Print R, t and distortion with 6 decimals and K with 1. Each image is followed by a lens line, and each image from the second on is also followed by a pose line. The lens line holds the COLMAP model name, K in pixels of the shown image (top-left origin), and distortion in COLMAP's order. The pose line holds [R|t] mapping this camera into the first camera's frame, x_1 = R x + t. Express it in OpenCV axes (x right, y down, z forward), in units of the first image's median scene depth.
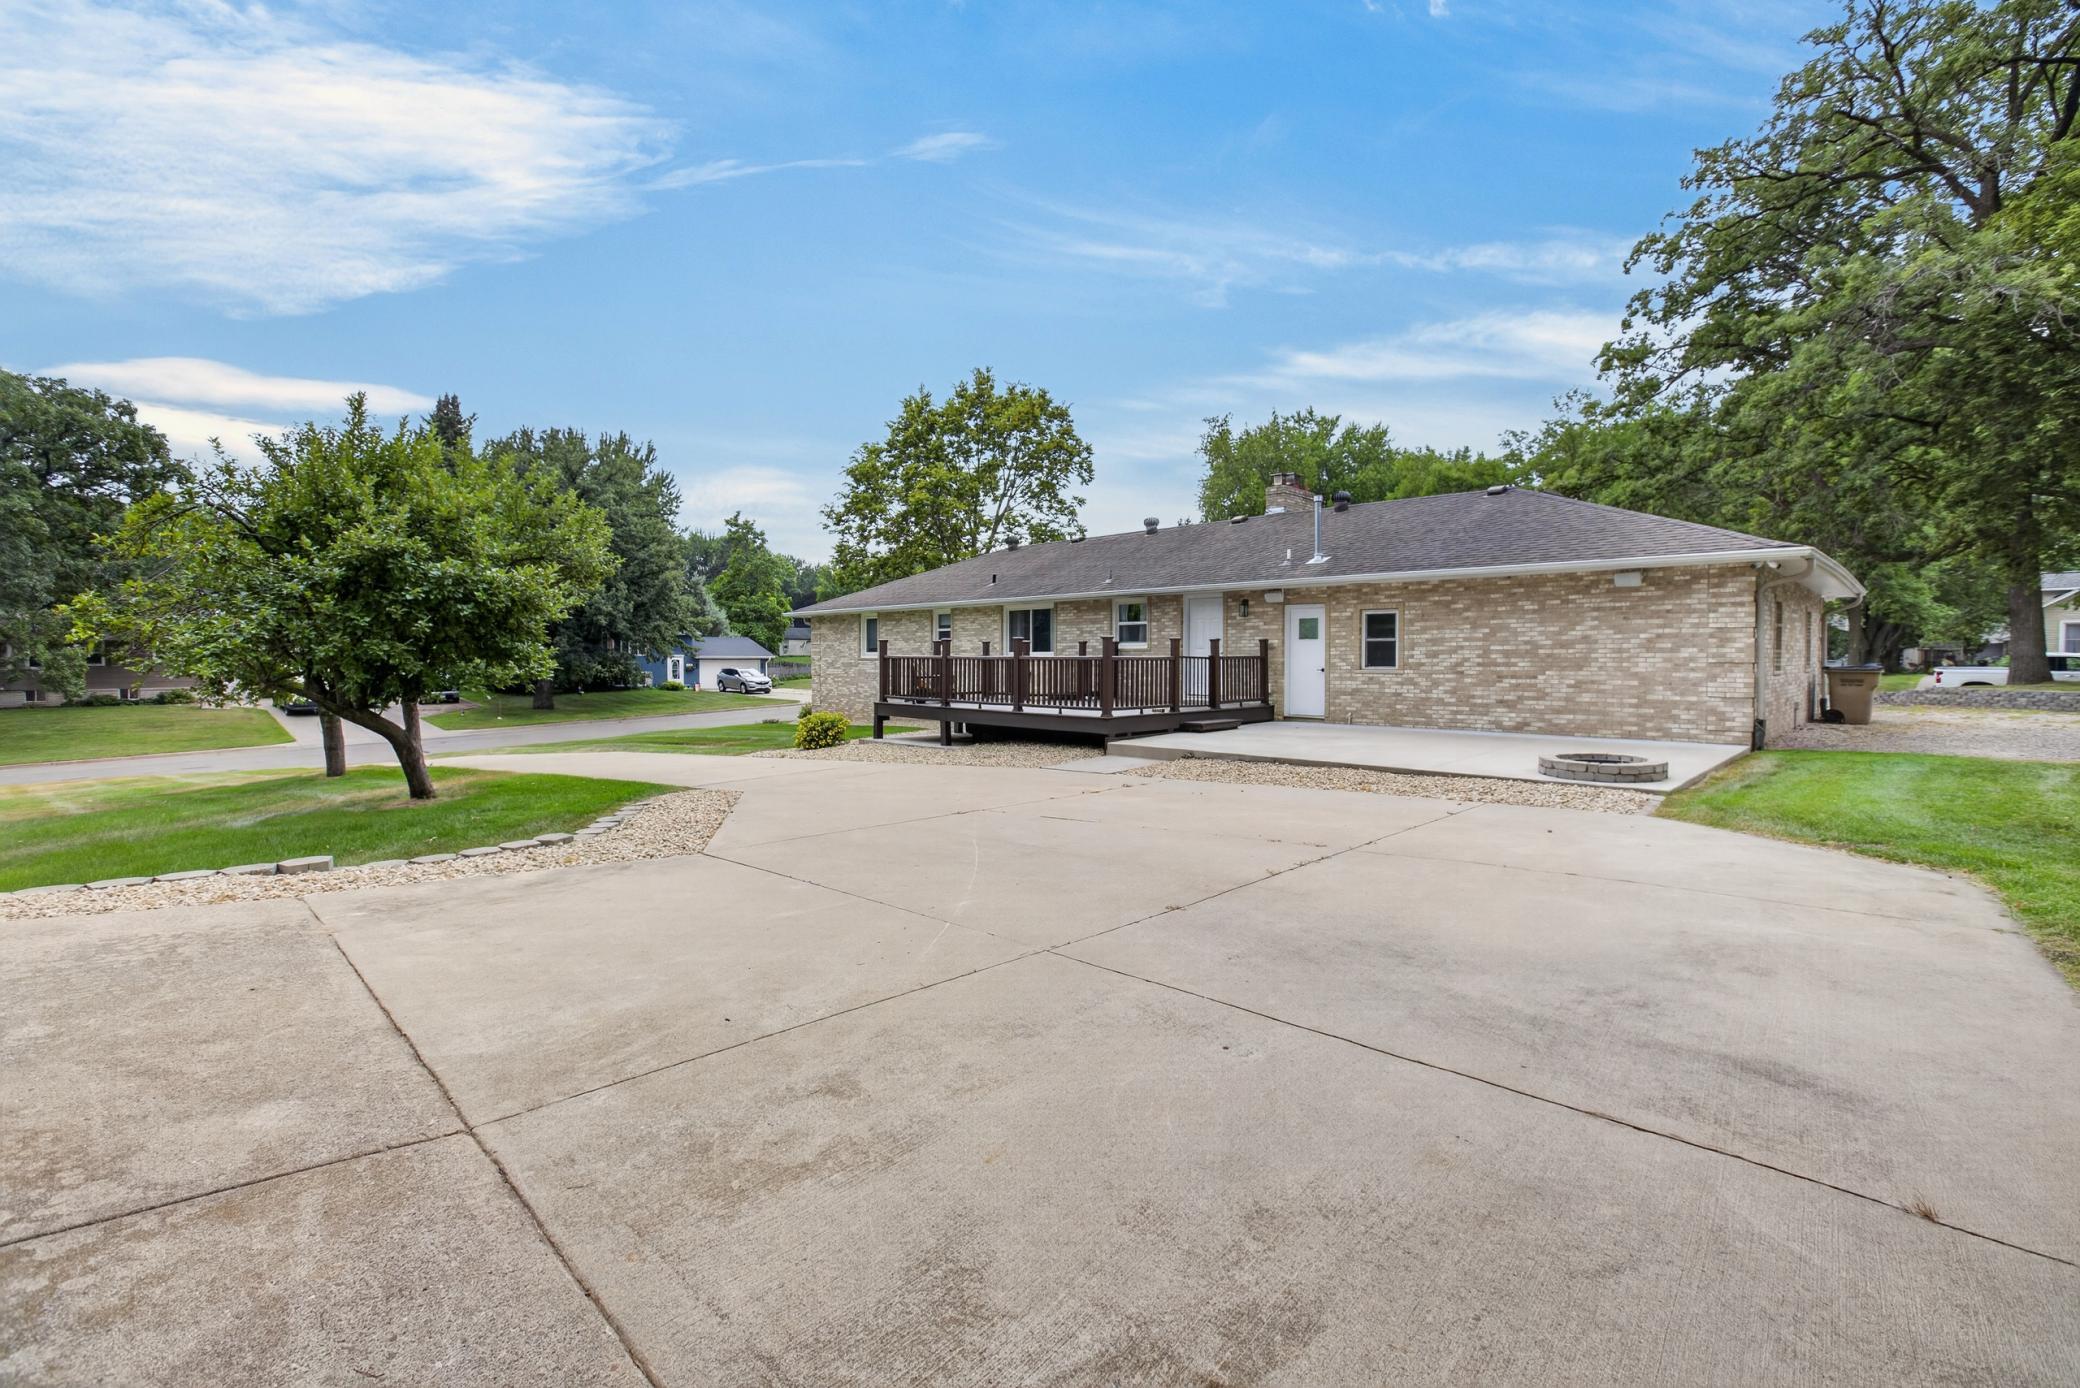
lens RADIAL K [[919.0, 0, 1040.2], [0, 919.0, 689.7], [0, 0, 1]] dist [-0.003154, 0.001566]
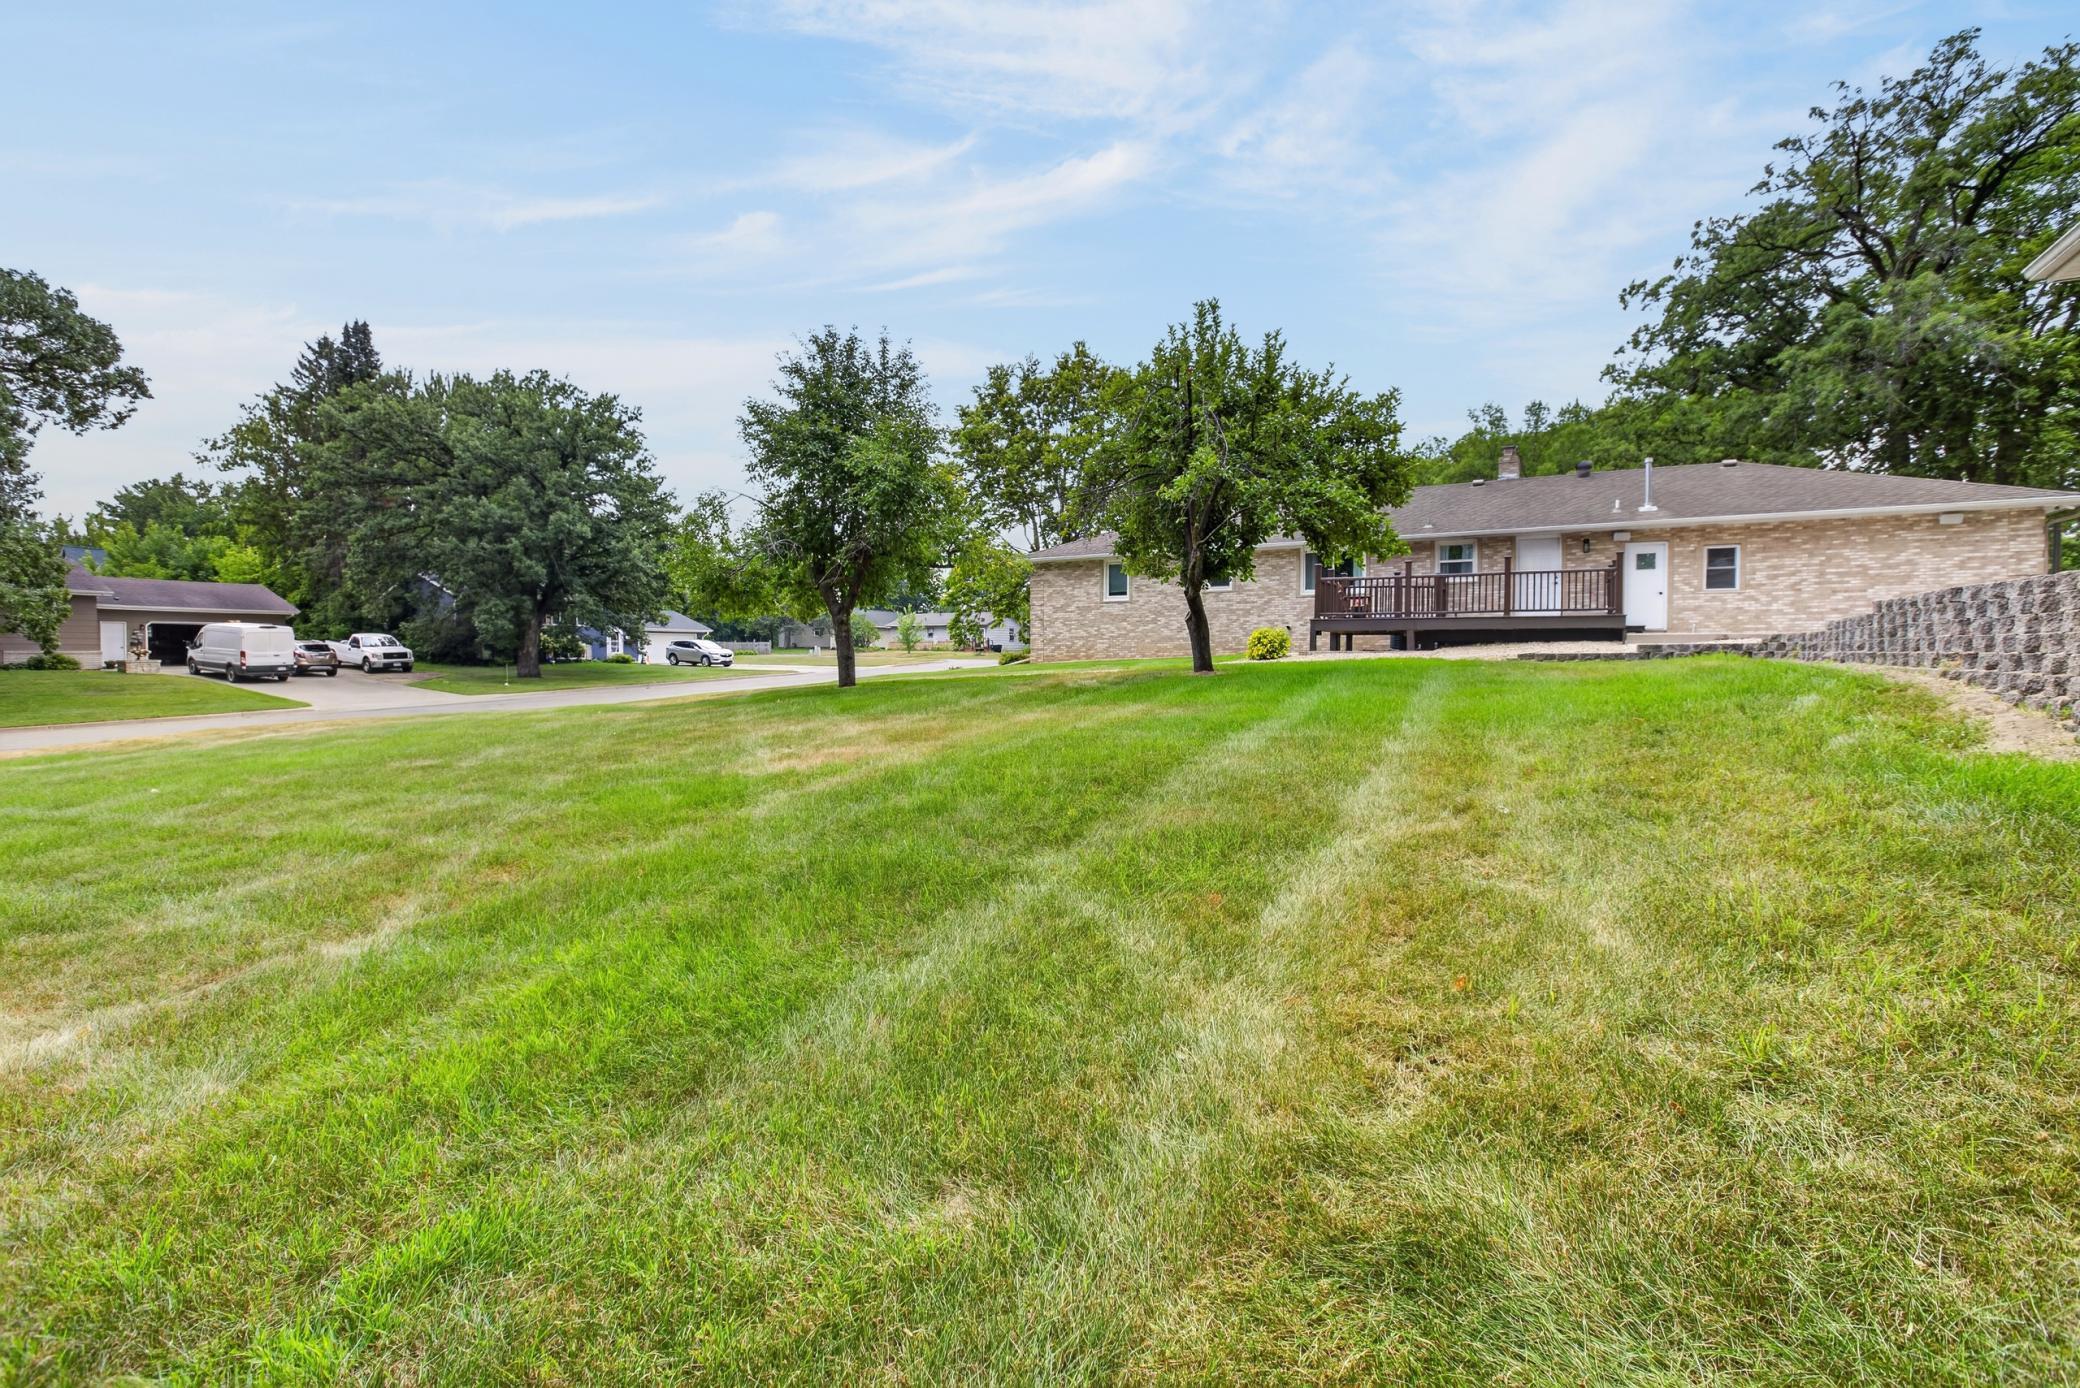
lens RADIAL K [[919.0, 0, 1036.3], [0, 919.0, 681.5], [0, 0, 1]] dist [-0.003154, 0.001566]
pose [[0.965055, -0.009132, 0.261890, -0.926887], [0.010331, 0.999941, -0.003204, 0.103117], [-0.261845, 0.005798, 0.965092, -0.011010]]
